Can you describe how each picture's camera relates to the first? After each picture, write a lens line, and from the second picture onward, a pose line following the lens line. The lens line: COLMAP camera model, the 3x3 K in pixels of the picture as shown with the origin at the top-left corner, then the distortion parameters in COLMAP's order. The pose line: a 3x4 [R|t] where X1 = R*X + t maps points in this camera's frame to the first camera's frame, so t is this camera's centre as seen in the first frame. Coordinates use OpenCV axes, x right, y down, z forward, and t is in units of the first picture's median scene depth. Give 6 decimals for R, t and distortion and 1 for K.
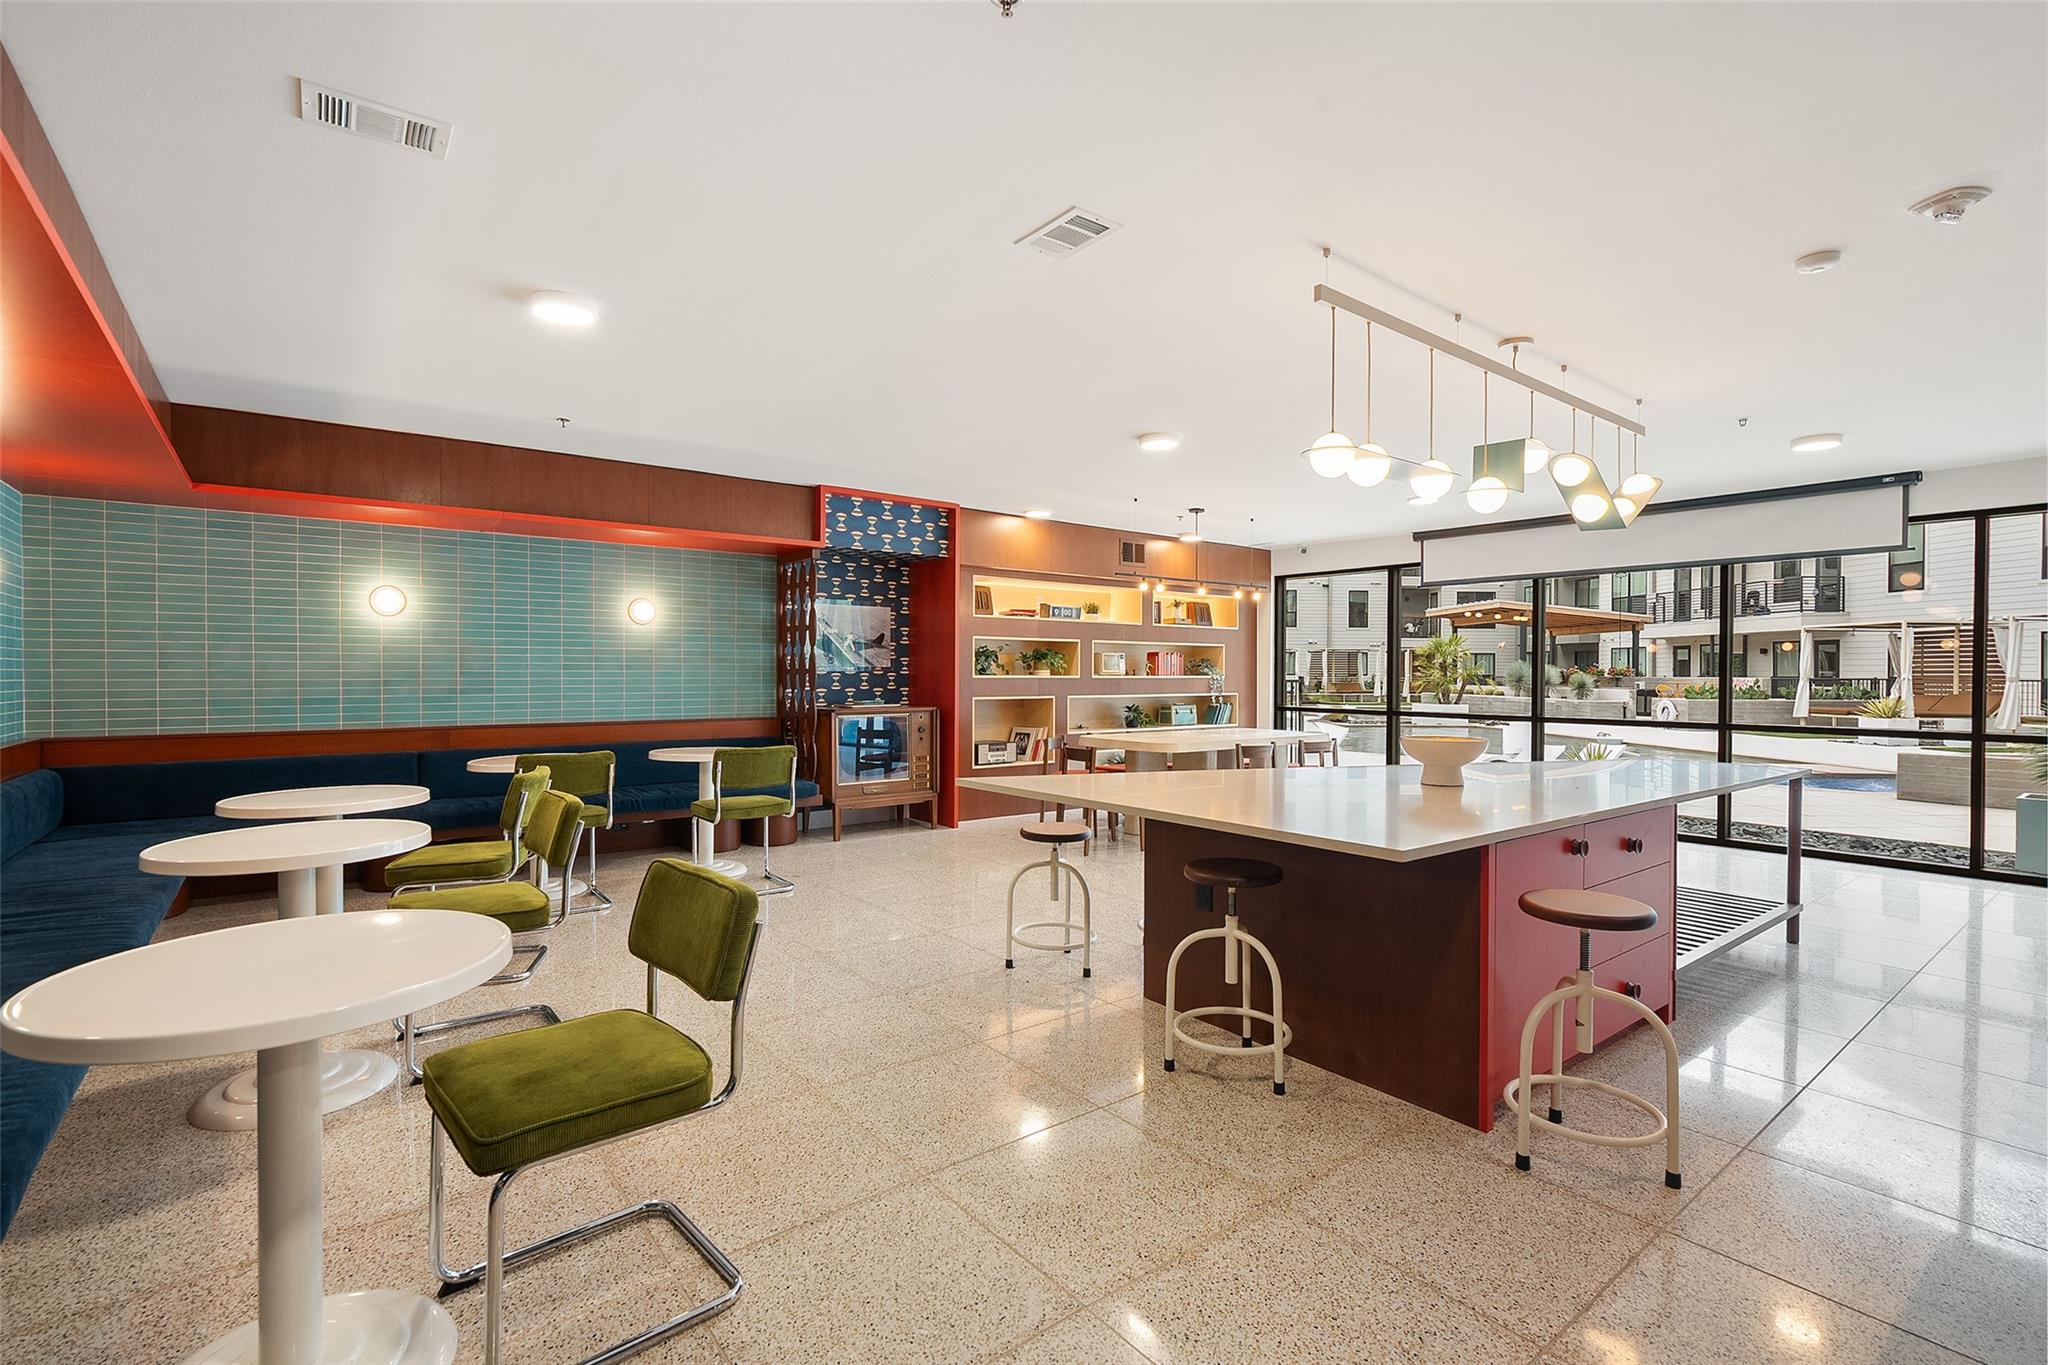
lens RADIAL K [[948.1, 0, 1026.8], [0, 948.1, 682.2], [0, 0, 1]] dist [-0.000761, -0.000073]
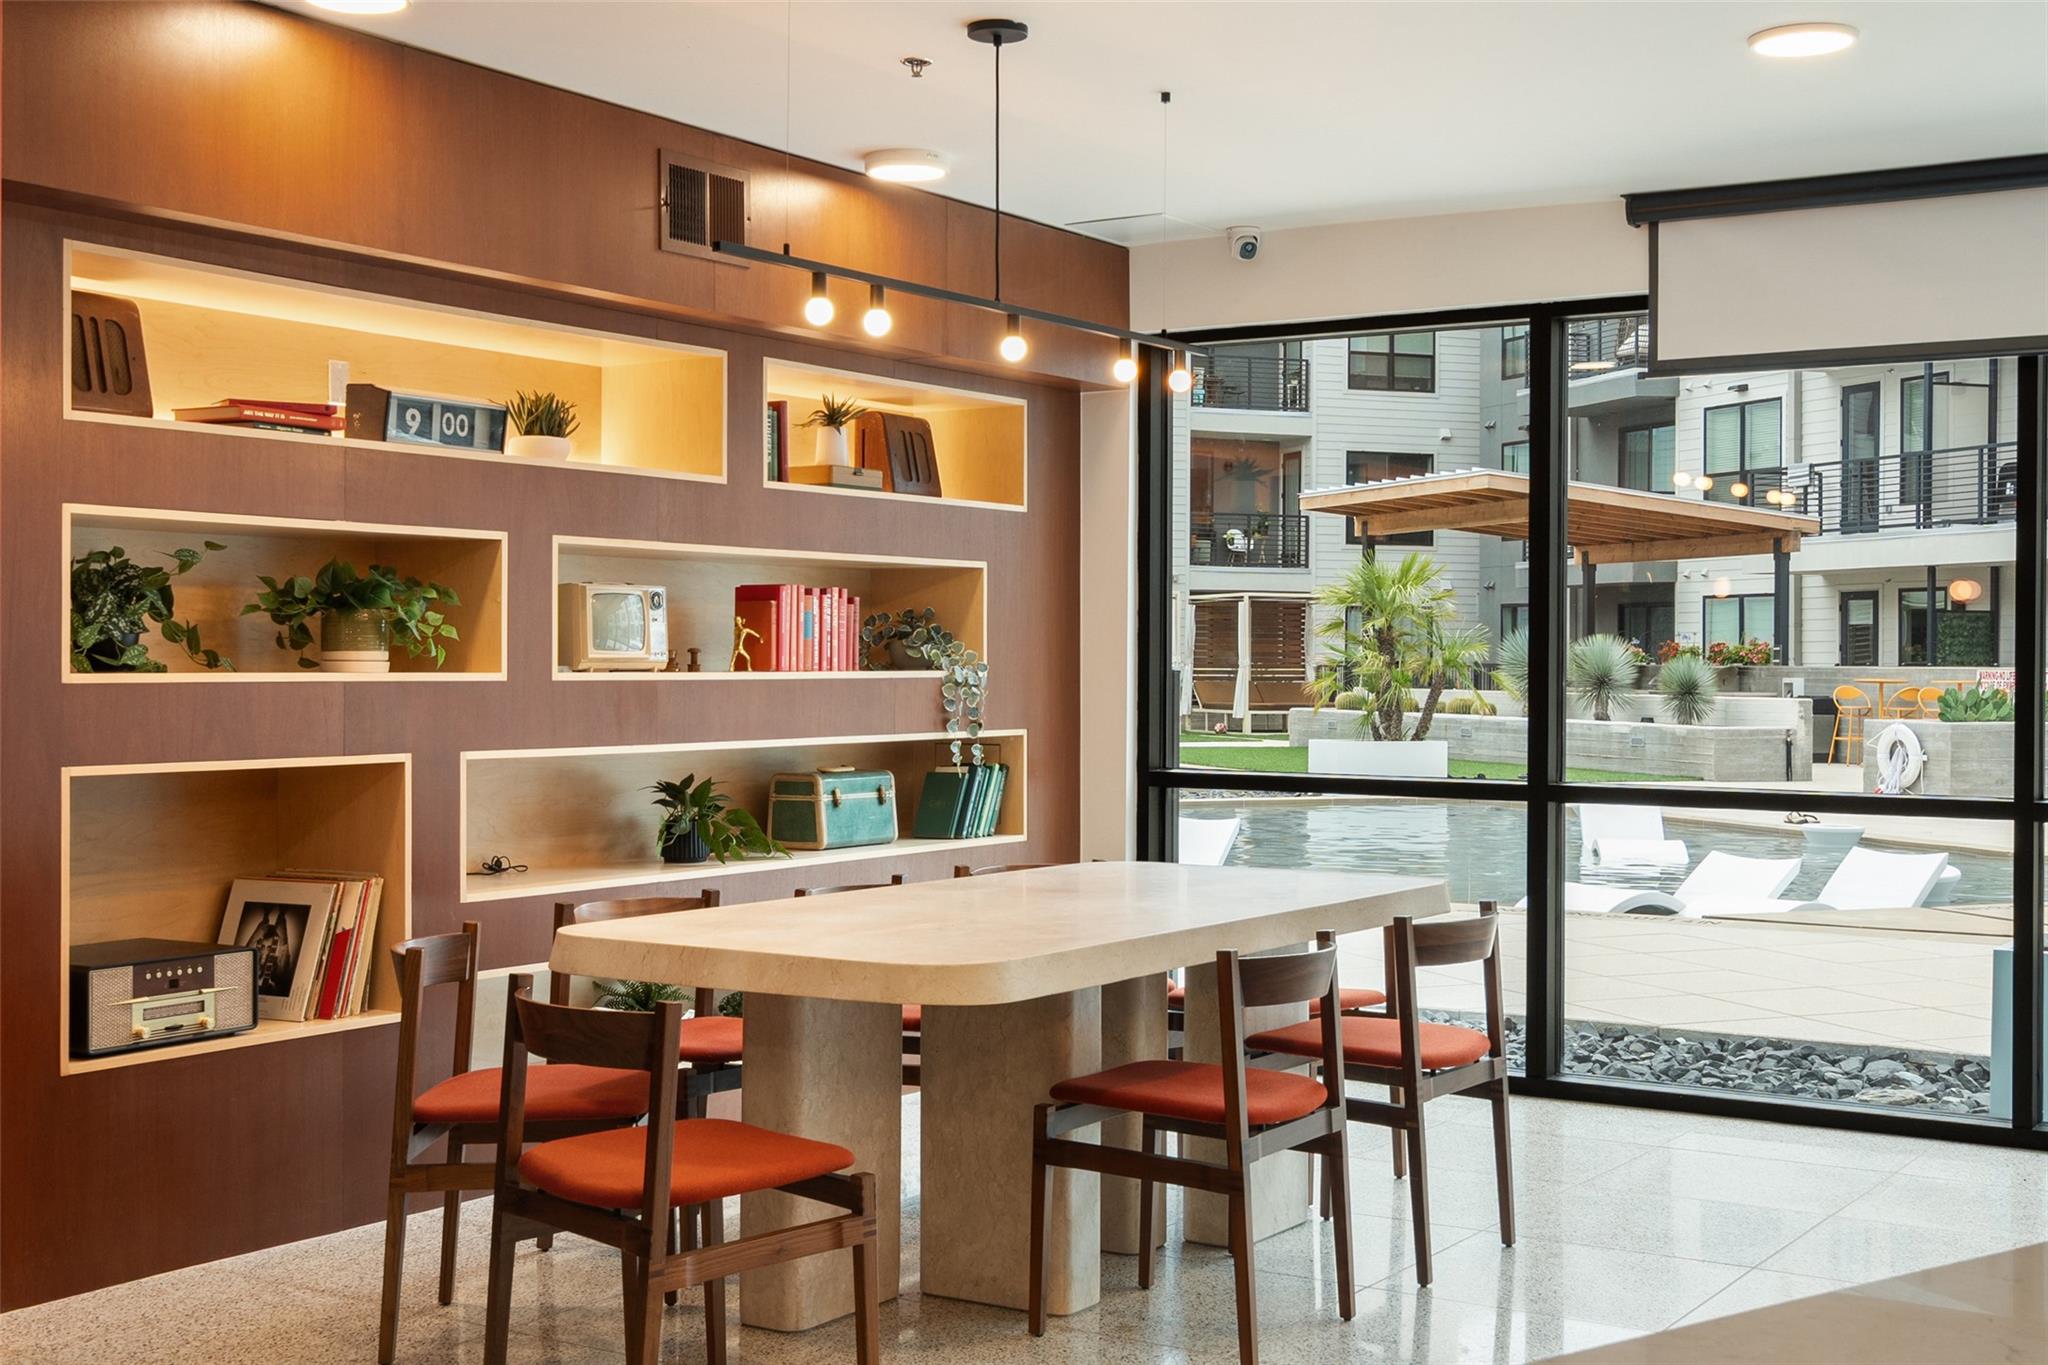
lens RADIAL K [[2464.5, 0, 1029.5], [0, 2464.5, 673.2], [0, 0, 1]] dist [0.010326, 0.000000]
pose [[0.944839, -0.002056, 0.327530, -0.027498], [0.002748, 0.999995, -0.001651, -0.004853], [-0.327525, 0.002460, 0.944839, 0.308669]]
